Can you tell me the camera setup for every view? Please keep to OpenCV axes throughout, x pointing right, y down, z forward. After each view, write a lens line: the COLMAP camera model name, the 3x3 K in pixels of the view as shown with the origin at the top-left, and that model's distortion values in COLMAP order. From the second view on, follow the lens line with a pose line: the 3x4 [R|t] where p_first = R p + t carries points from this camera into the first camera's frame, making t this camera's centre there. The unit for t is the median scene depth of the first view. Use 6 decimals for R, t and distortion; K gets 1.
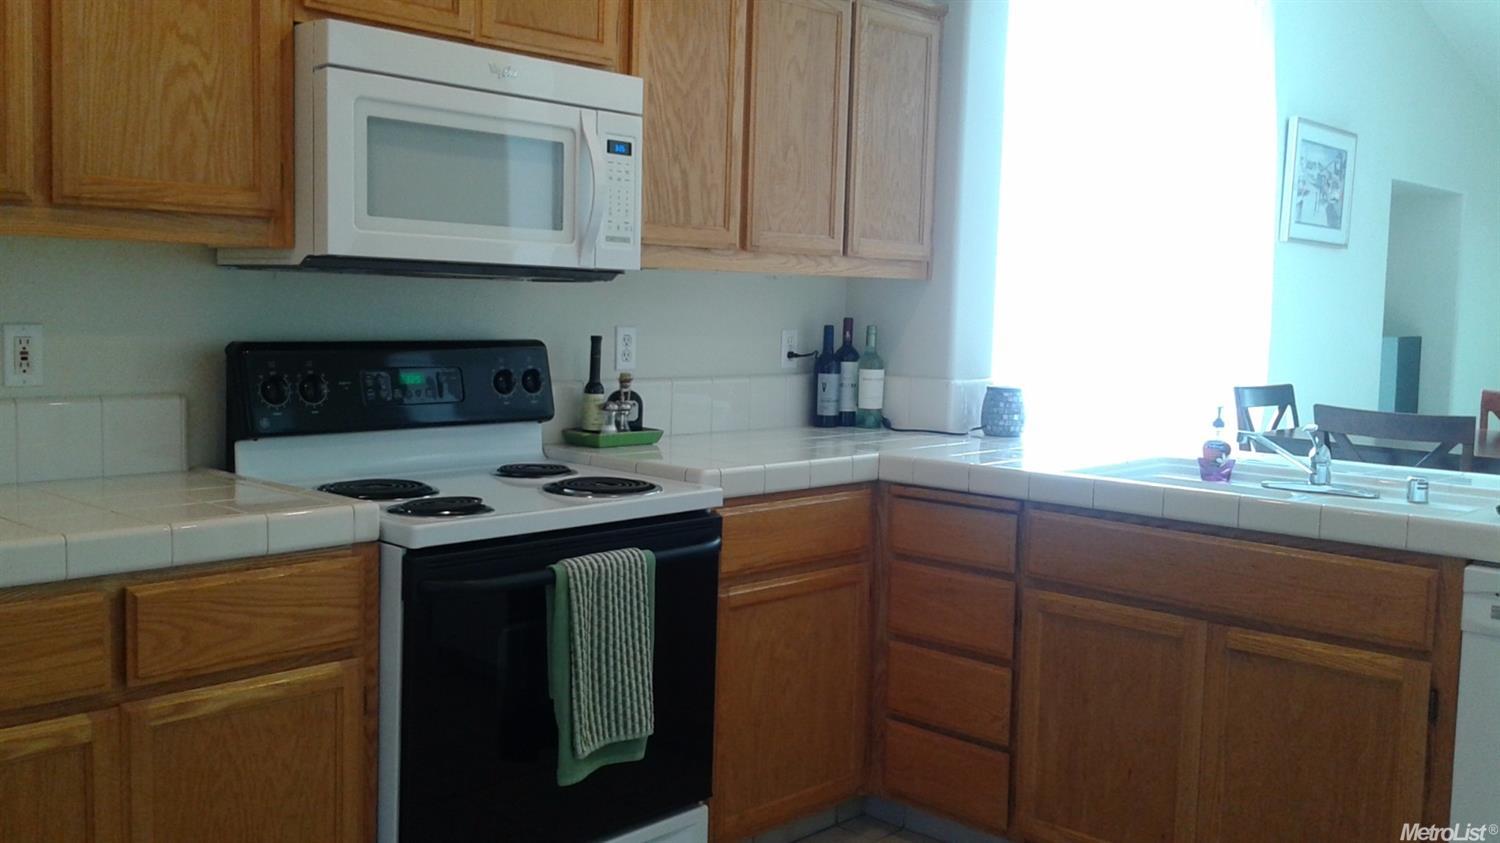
lens RADIAL K [[1353.2, 0, 747.5], [0, 1353.2, 420.3], [0, 0, 1]] dist [0.015173, -0.011036]
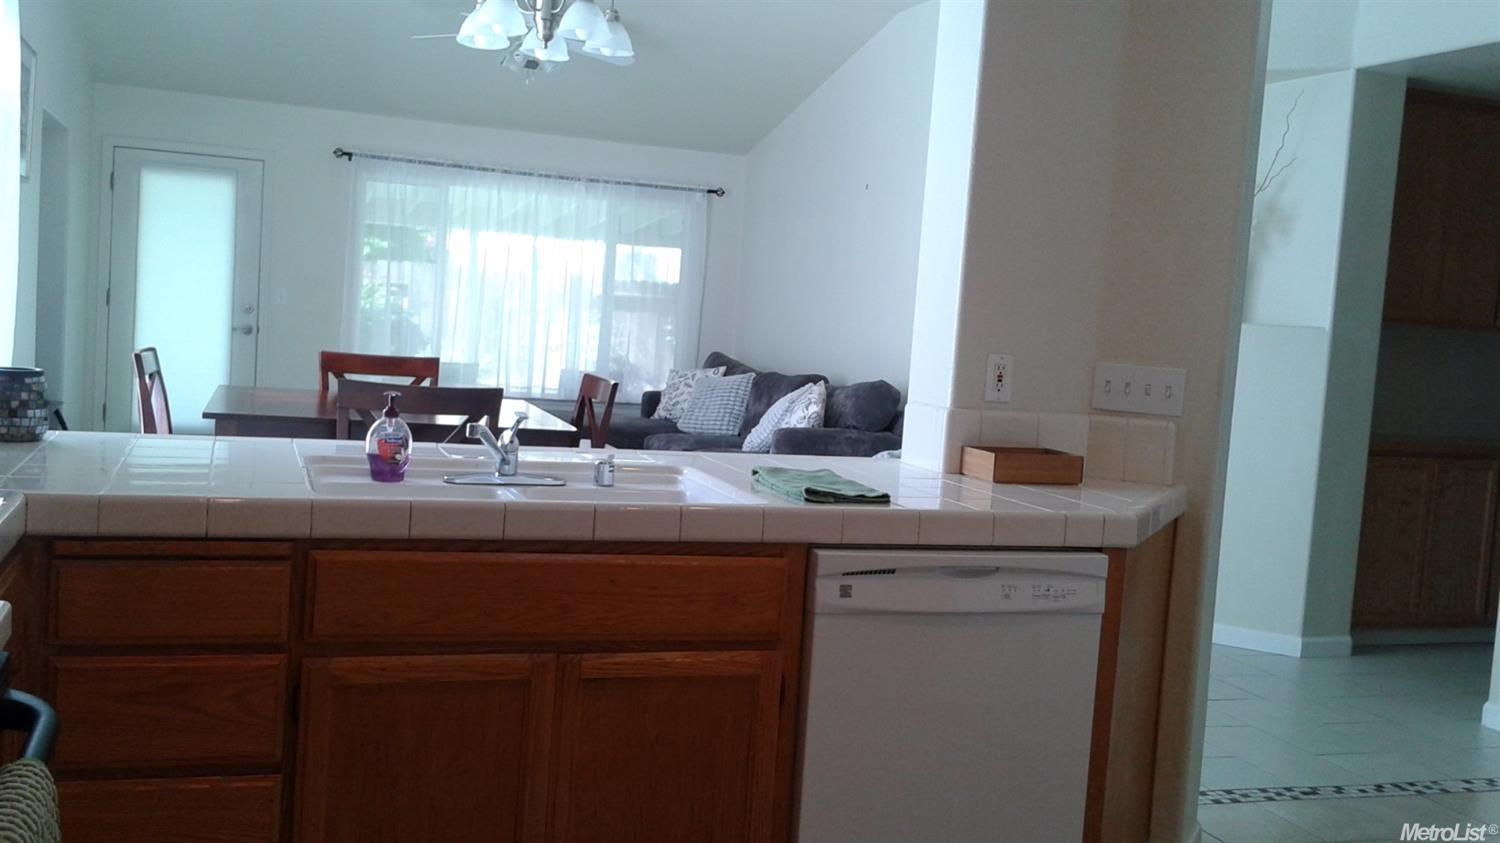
lens RADIAL K [[1353.2, 0, 745.9], [0, 1353.2, 422.5], [0, 0, 1]] dist [0.015173, -0.011036]
pose [[0.473311, -0.061772, 0.878727, -0.309961], [0.018830, 0.998020, 0.060016, -0.041179], [-0.880694, -0.011860, 0.473537, 0.446174]]
